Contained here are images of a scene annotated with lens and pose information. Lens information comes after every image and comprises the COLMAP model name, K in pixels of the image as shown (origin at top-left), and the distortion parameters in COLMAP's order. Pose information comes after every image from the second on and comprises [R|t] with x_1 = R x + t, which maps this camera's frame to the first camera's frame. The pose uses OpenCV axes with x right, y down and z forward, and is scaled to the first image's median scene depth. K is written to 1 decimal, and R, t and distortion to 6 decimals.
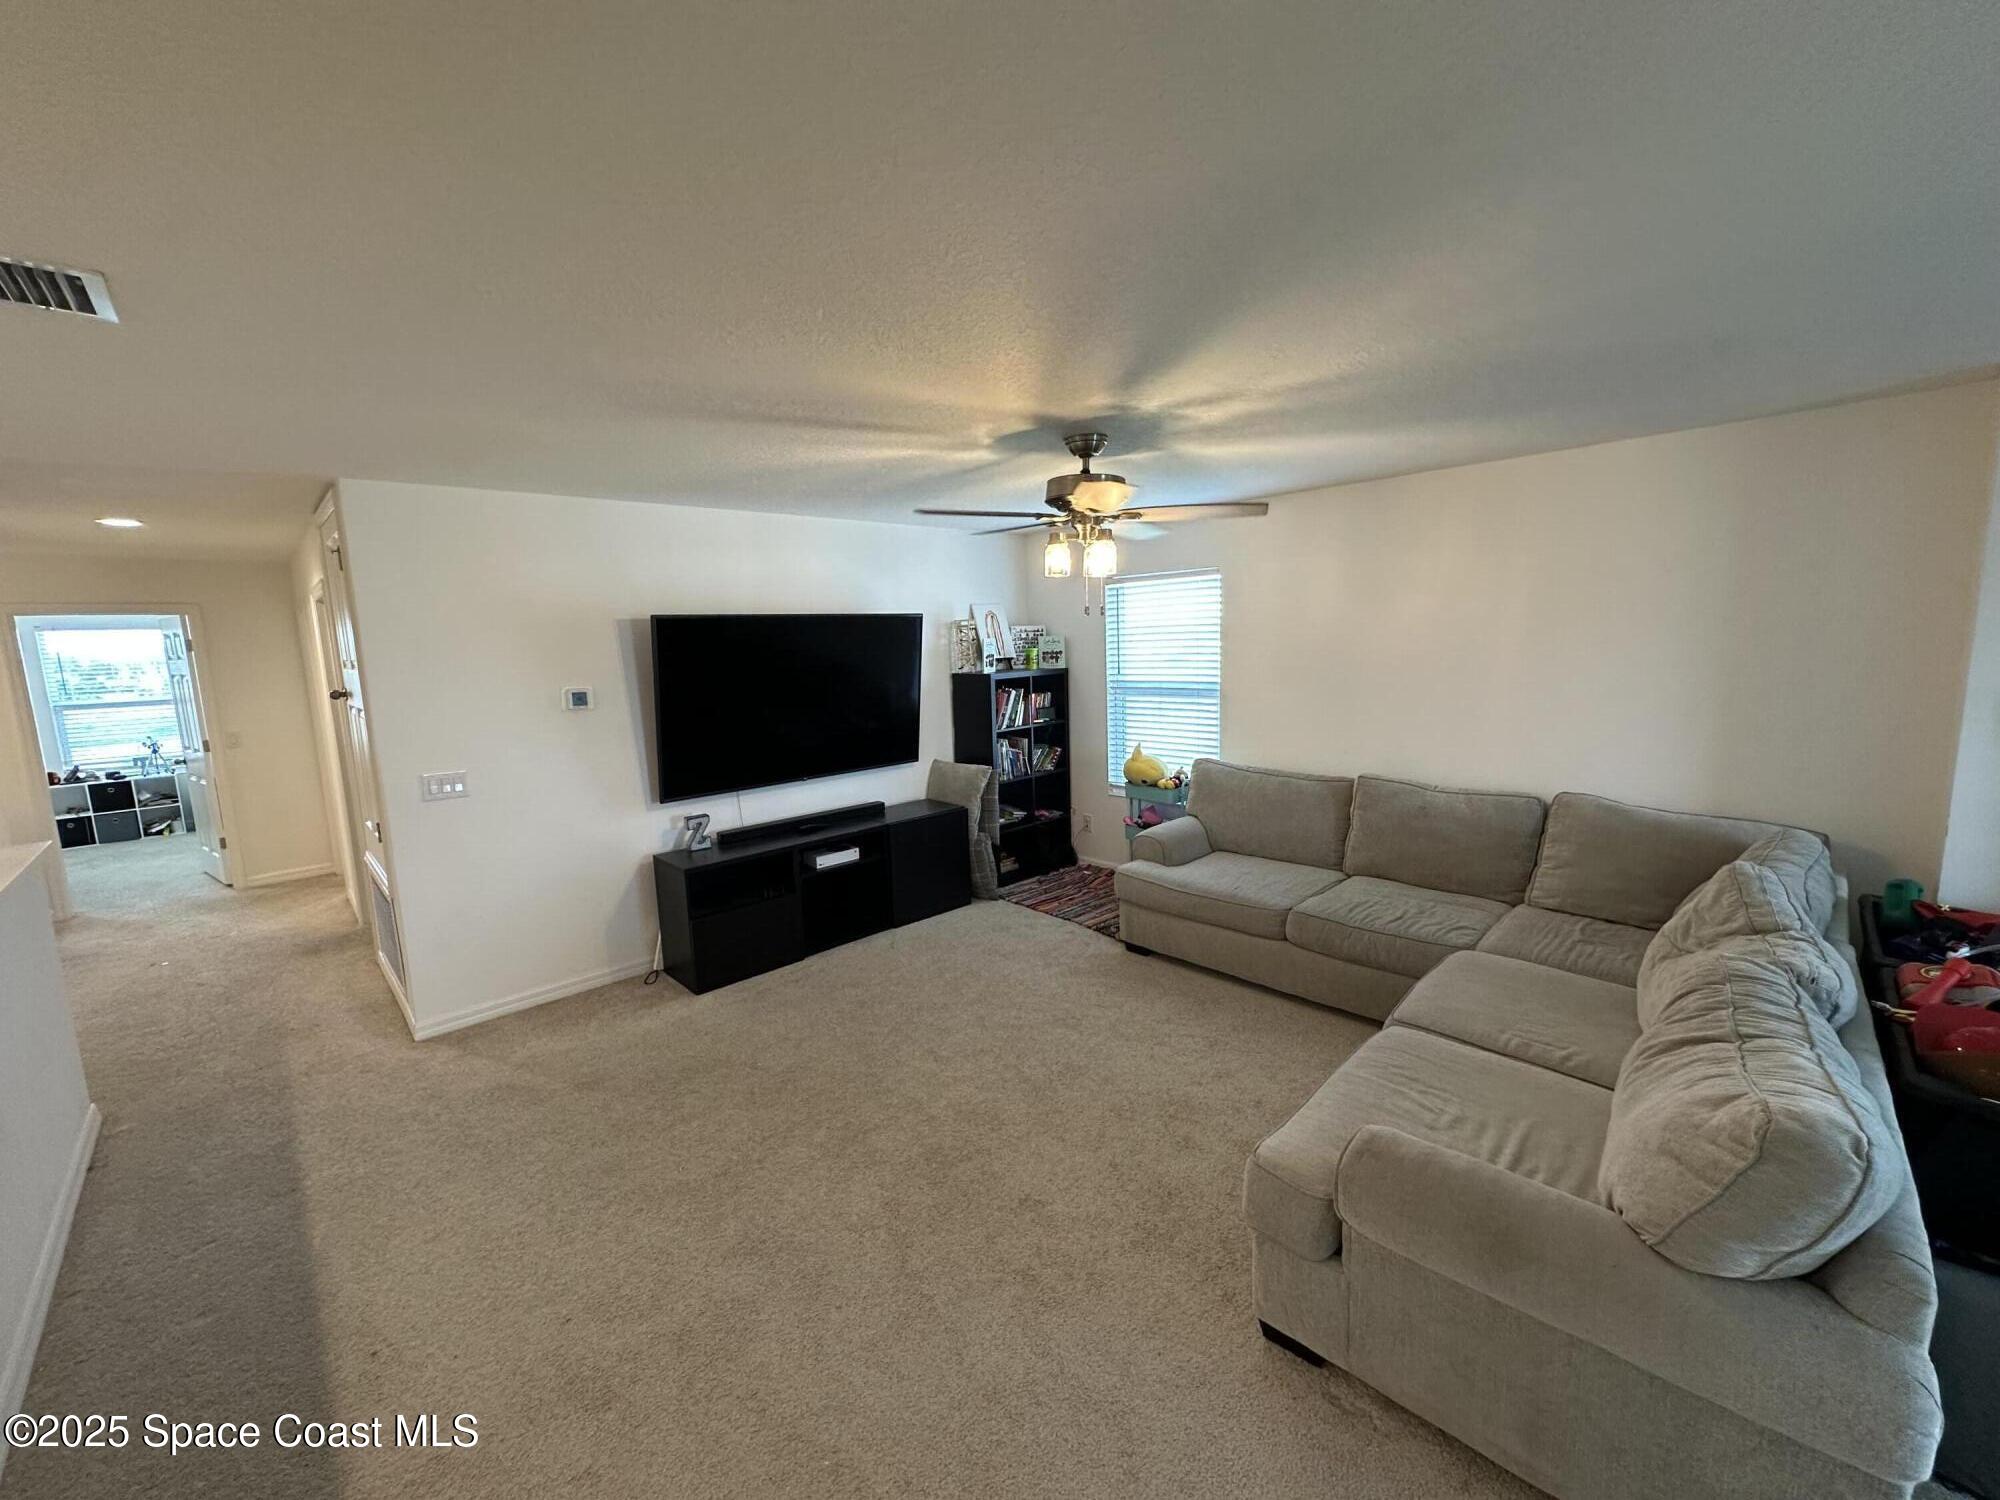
lens RADIAL K [[798.4, 0, 1000.4], [0, 798.4, 747.5], [0, 0, 1]] dist [-0.005248, 0.000493]
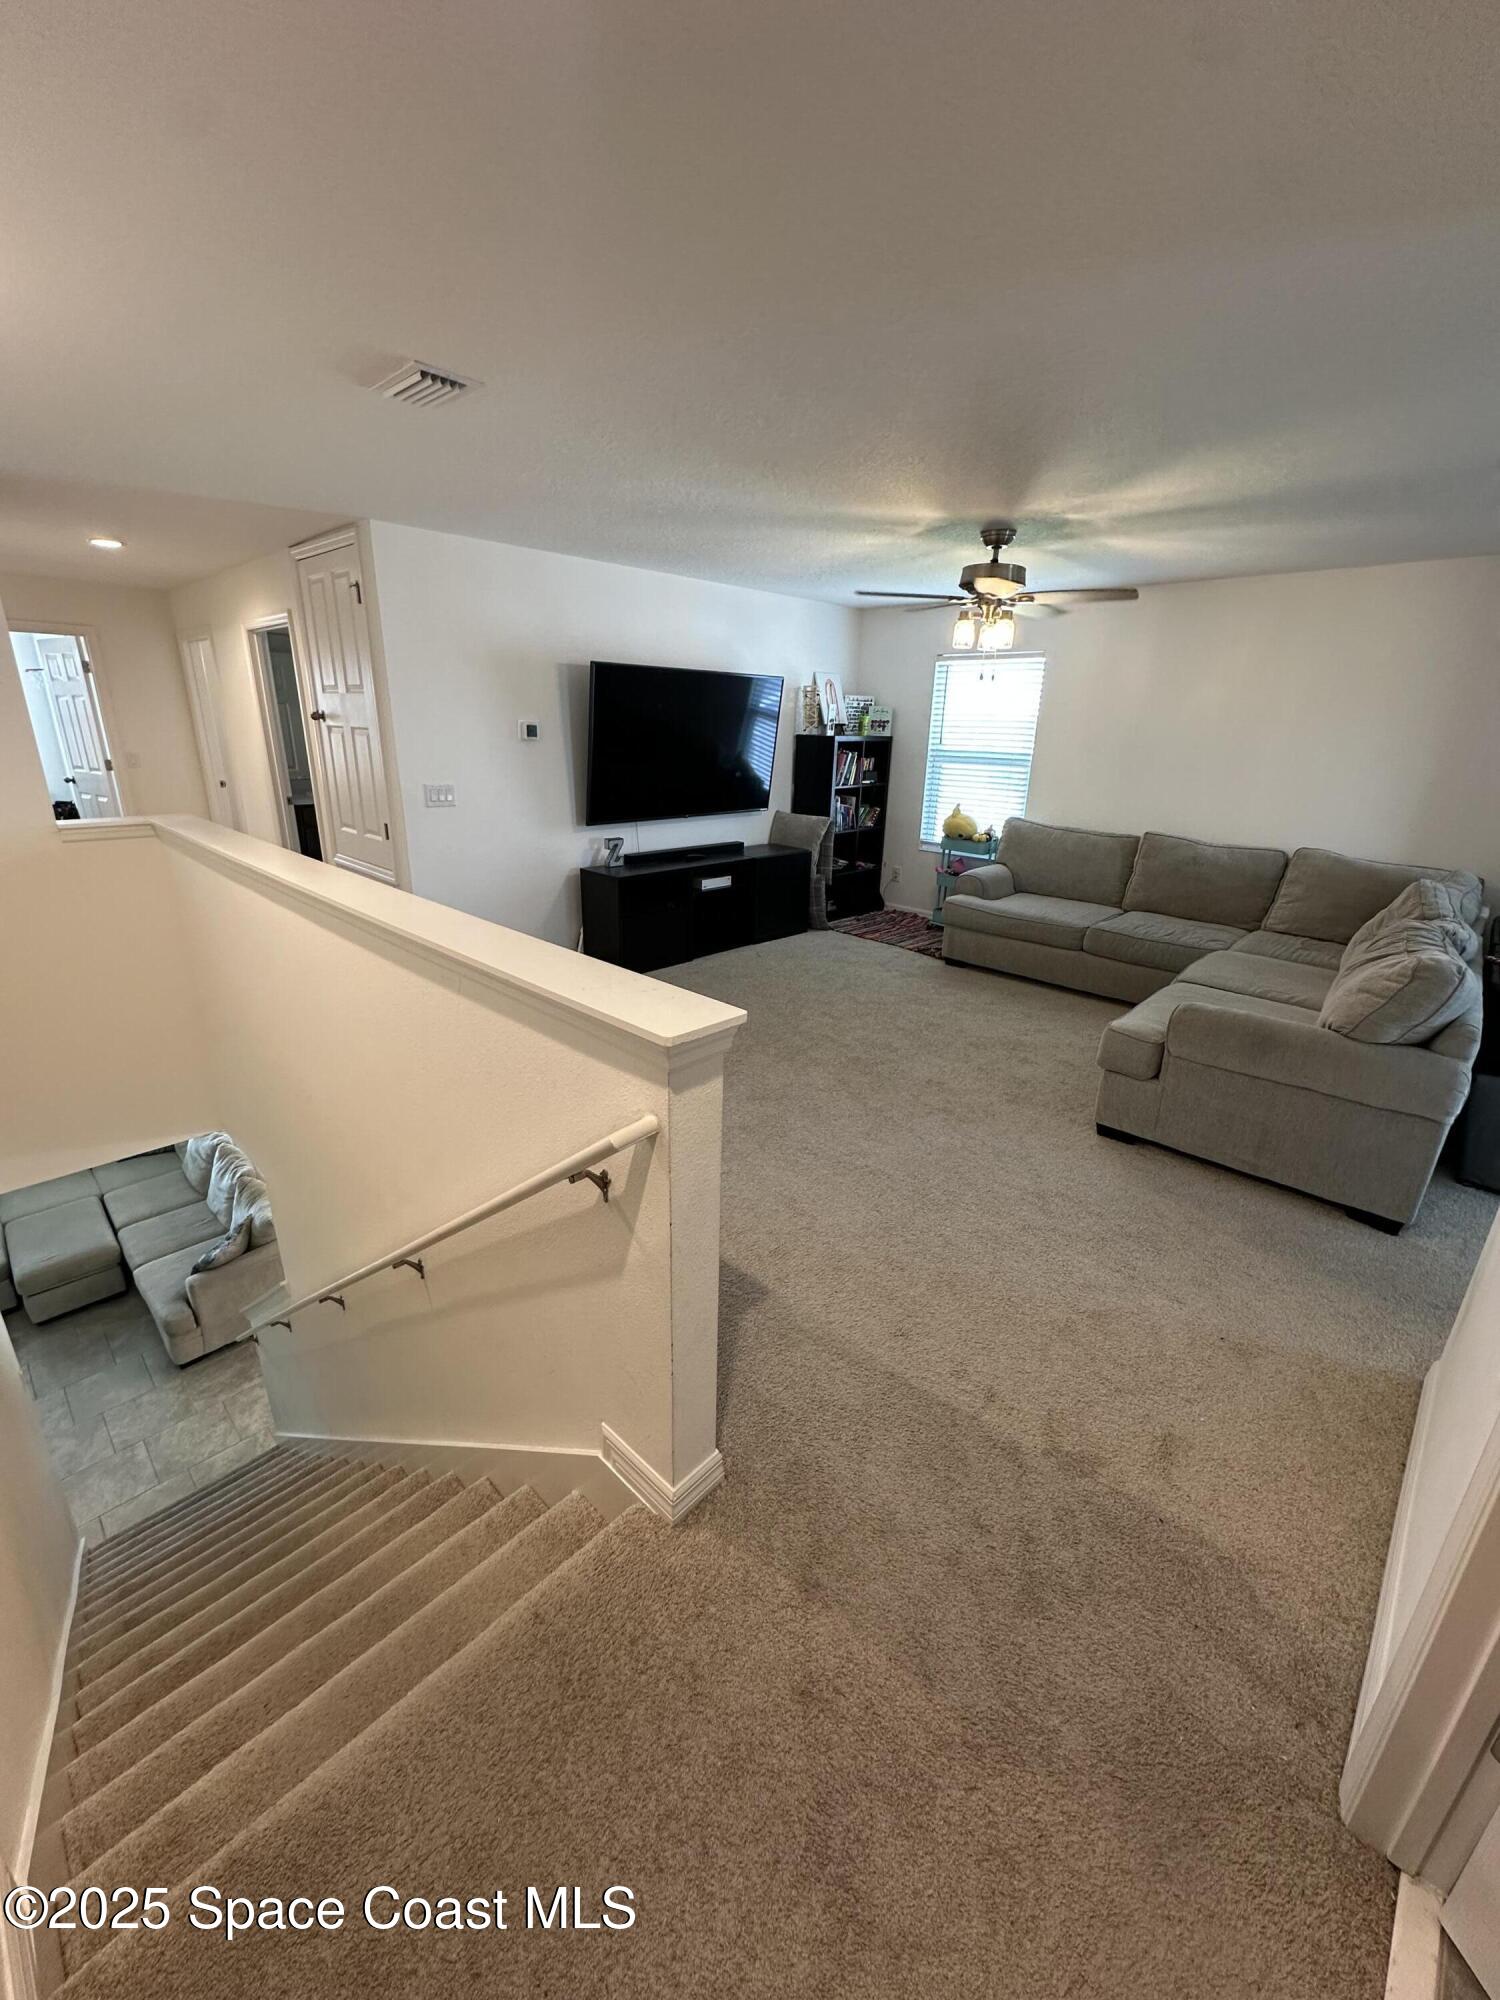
lens RADIAL K [[798.4, 0, 749.0], [0, 798.4, 997.3], [0, 0, 1]] dist [-0.005248, 0.000493]
pose [[0.997554, 0.040921, 0.056668, -0.233514], [-0.051166, 0.979833, 0.193154, 0.077536], [-0.047621, -0.195582, 0.979531, -0.254565]]
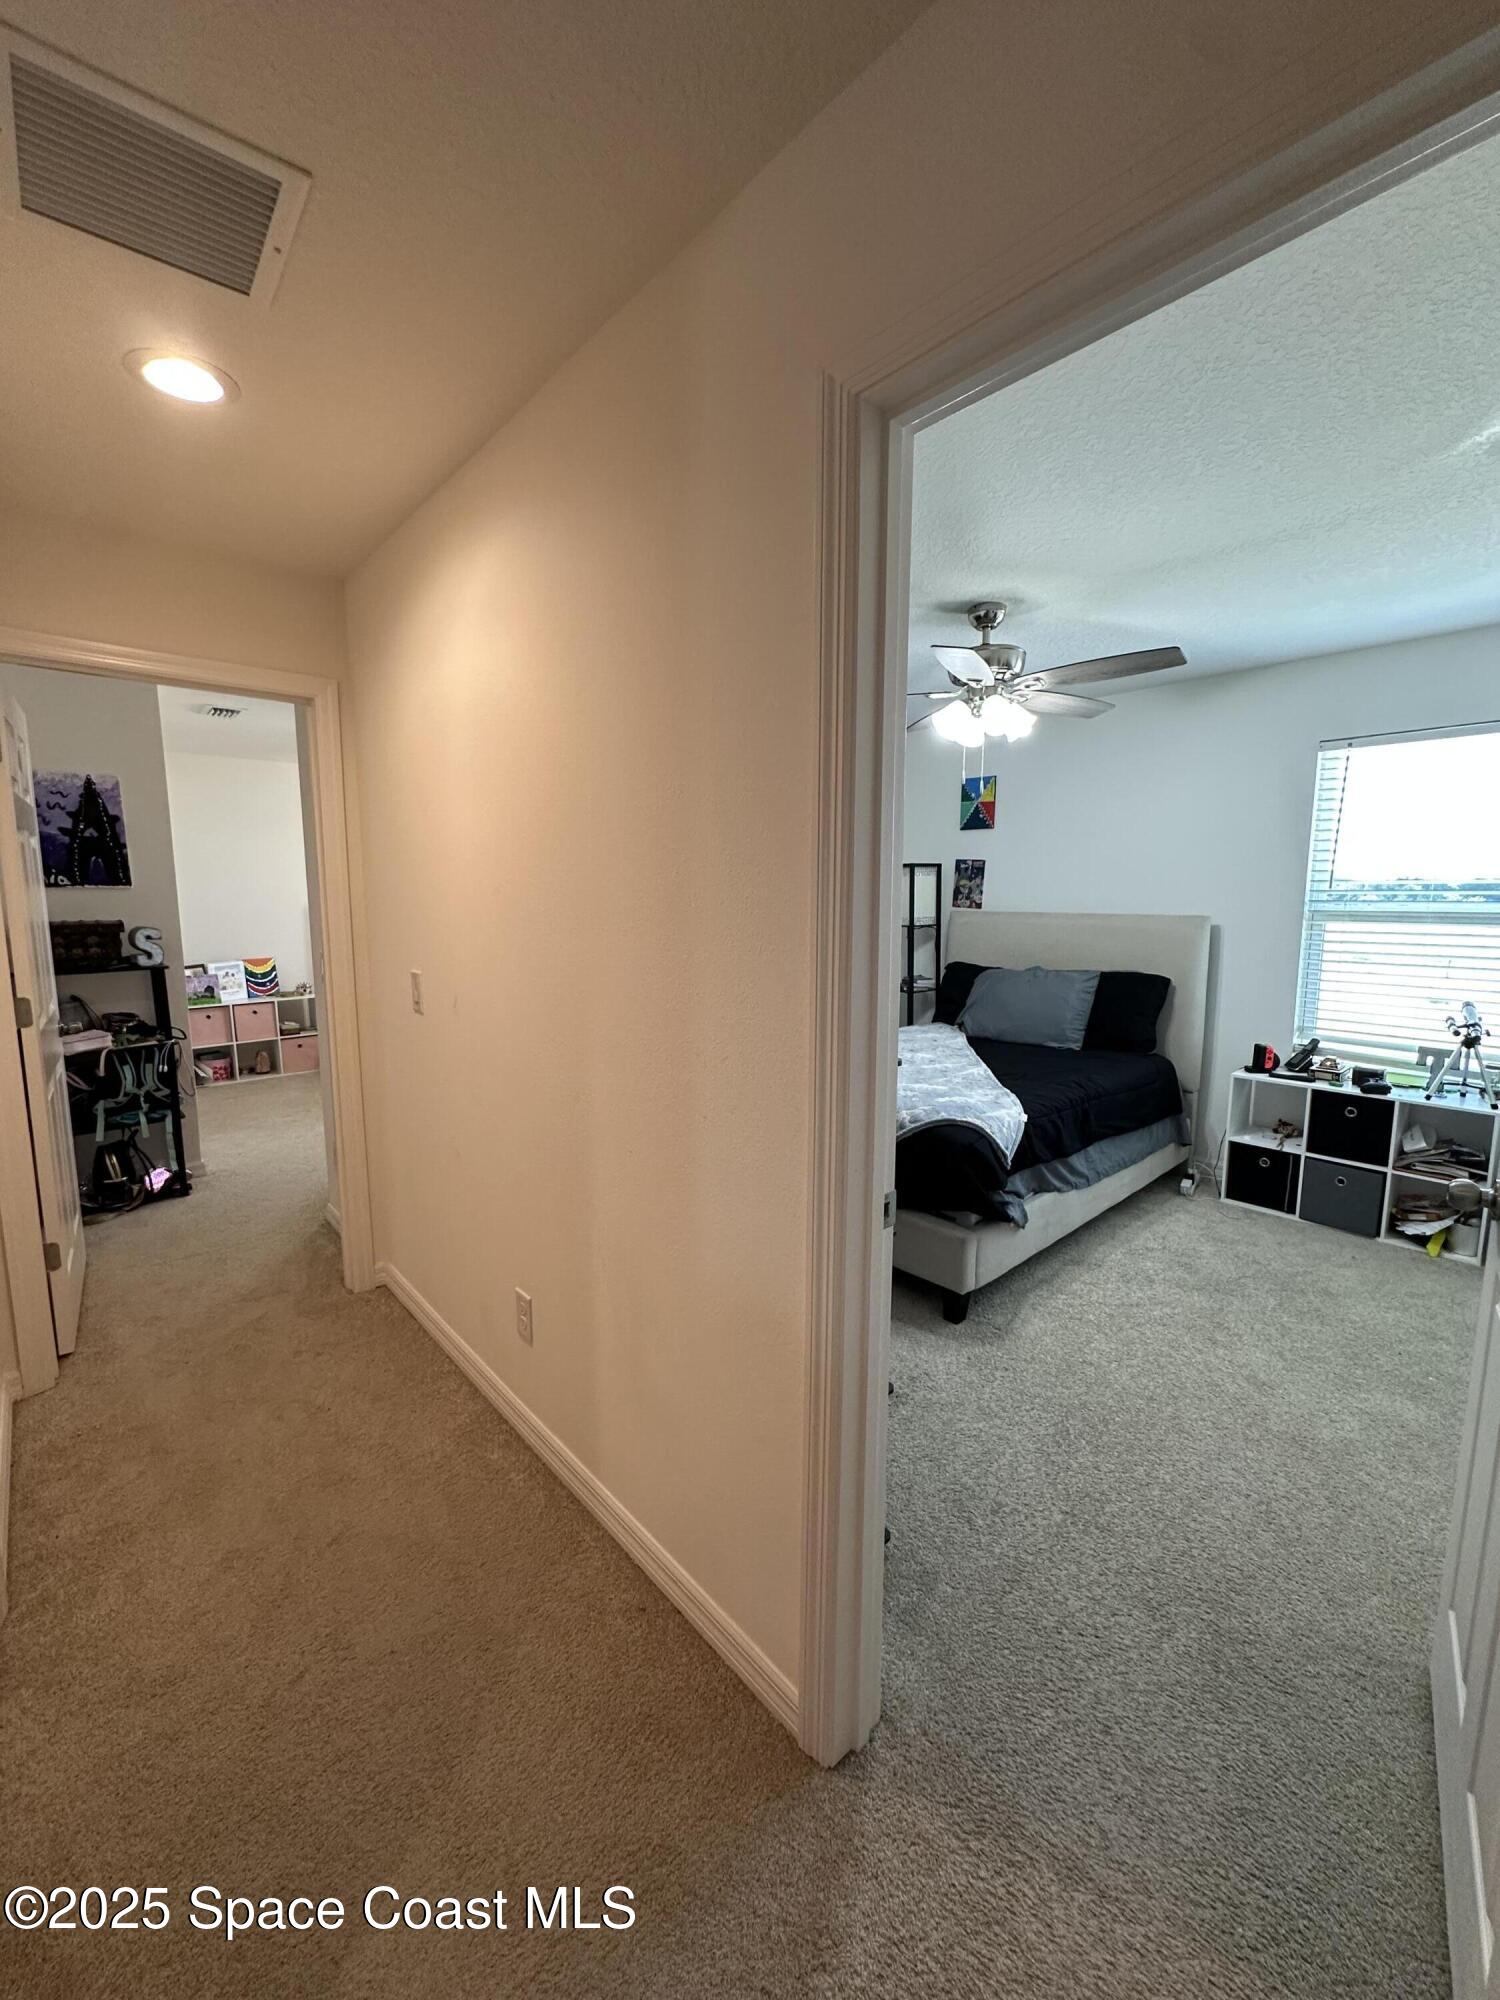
lens RADIAL K [[798.4, 0, 757.7], [0, 798.4, 999.3], [0, 0, 1]] dist [-0.005248, 0.000493]
pose [[-0.029336, 0.165208, -0.985822, -1.245509], [-0.139500, 0.975918, 0.167700, -0.061609], [0.989787, 0.142441, -0.005583, 1.210287]]
